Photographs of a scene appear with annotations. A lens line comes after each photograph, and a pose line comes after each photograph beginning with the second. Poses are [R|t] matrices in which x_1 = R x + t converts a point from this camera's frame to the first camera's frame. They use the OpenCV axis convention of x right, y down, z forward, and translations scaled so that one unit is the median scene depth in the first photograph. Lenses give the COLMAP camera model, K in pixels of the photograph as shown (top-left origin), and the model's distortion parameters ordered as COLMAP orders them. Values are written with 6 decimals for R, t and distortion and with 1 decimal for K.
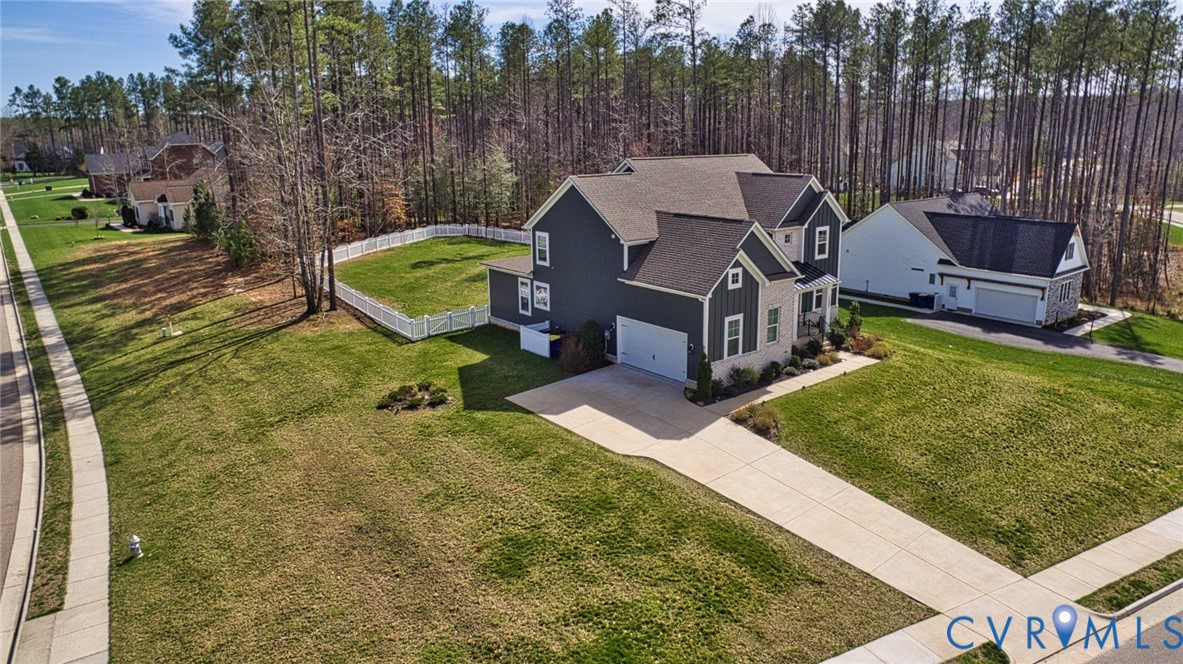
lens RADIAL K [[796.7, 0, 598.4], [0, 796.7, 304.1], [0, 0, 1]] dist [-0.105847, 0.066002]
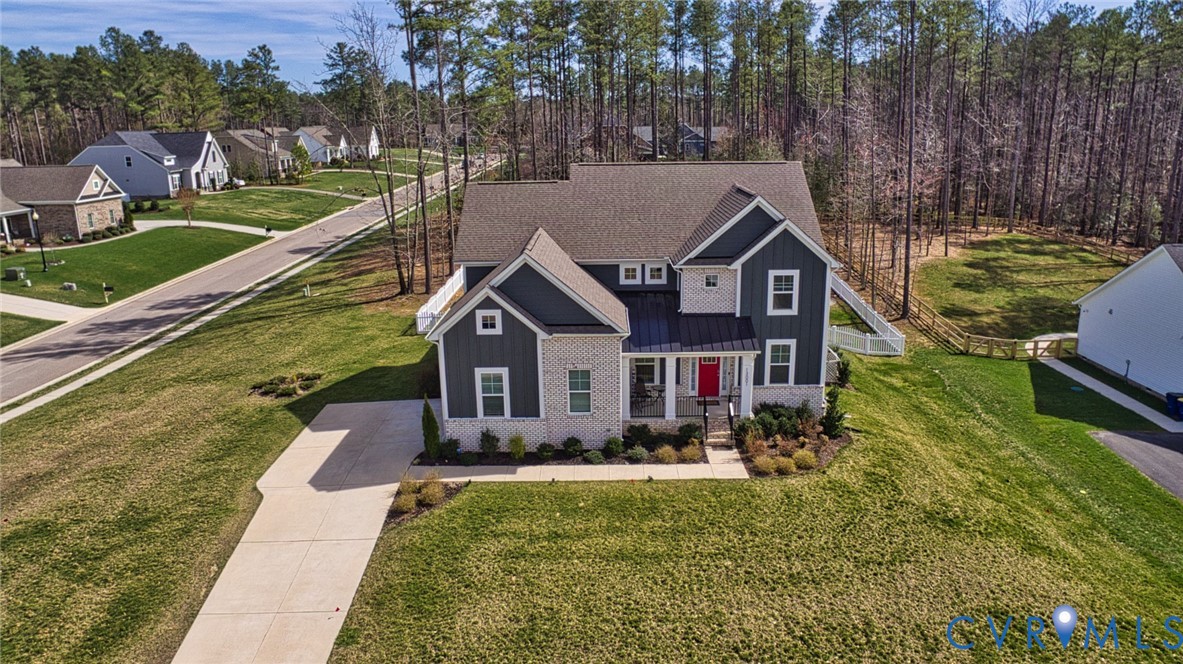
lens RADIAL K [[796.7, 0, 588.0], [0, 796.7, 305.7], [0, 0, 1]] dist [-0.105847, 0.066002]
pose [[0.768318, 0.143495, -0.623777, 0.739921], [-0.128873, 0.989269, 0.068838, -0.115753], [0.626961, 0.027499, 0.778565, 0.436090]]
